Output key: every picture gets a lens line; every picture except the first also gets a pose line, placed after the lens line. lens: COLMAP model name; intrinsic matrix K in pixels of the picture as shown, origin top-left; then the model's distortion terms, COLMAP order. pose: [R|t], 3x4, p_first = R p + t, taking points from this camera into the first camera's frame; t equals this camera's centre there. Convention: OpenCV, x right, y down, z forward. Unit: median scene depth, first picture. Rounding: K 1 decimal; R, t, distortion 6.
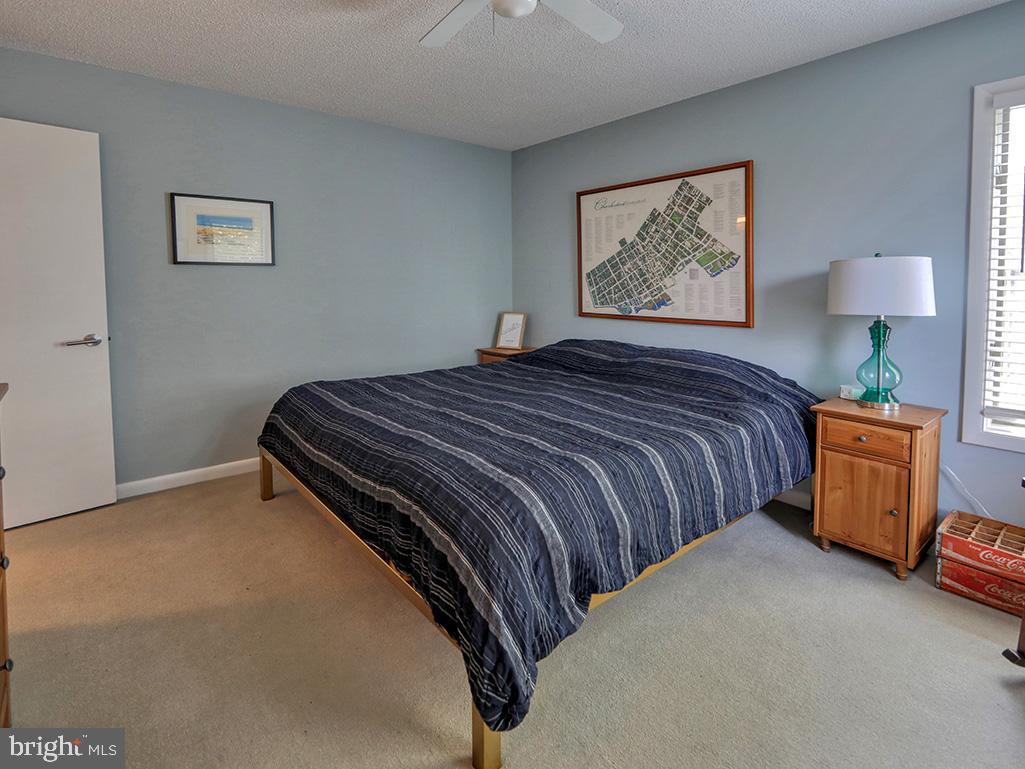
lens RADIAL K [[517.8, 0, 512.0], [0, 517.8, 383.5], [0, 0, 1]] dist [-0.001582, -0.000746]
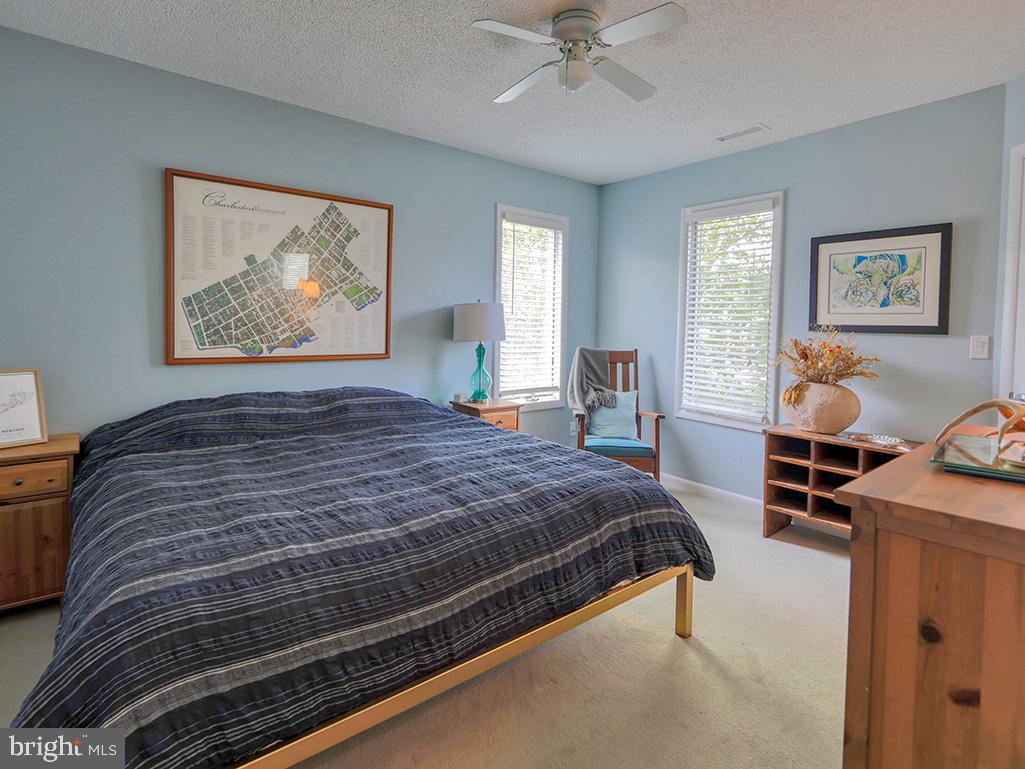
lens RADIAL K [[517.8, 0, 511.6], [0, 517.8, 385.7], [0, 0, 1]] dist [-0.001582, -0.000746]
pose [[0.011521, -0.126804, 0.991861, -0.550547], [0.168221, 0.978035, 0.123082, -0.127366], [-0.985682, 0.165434, 0.032599, 0.650338]]
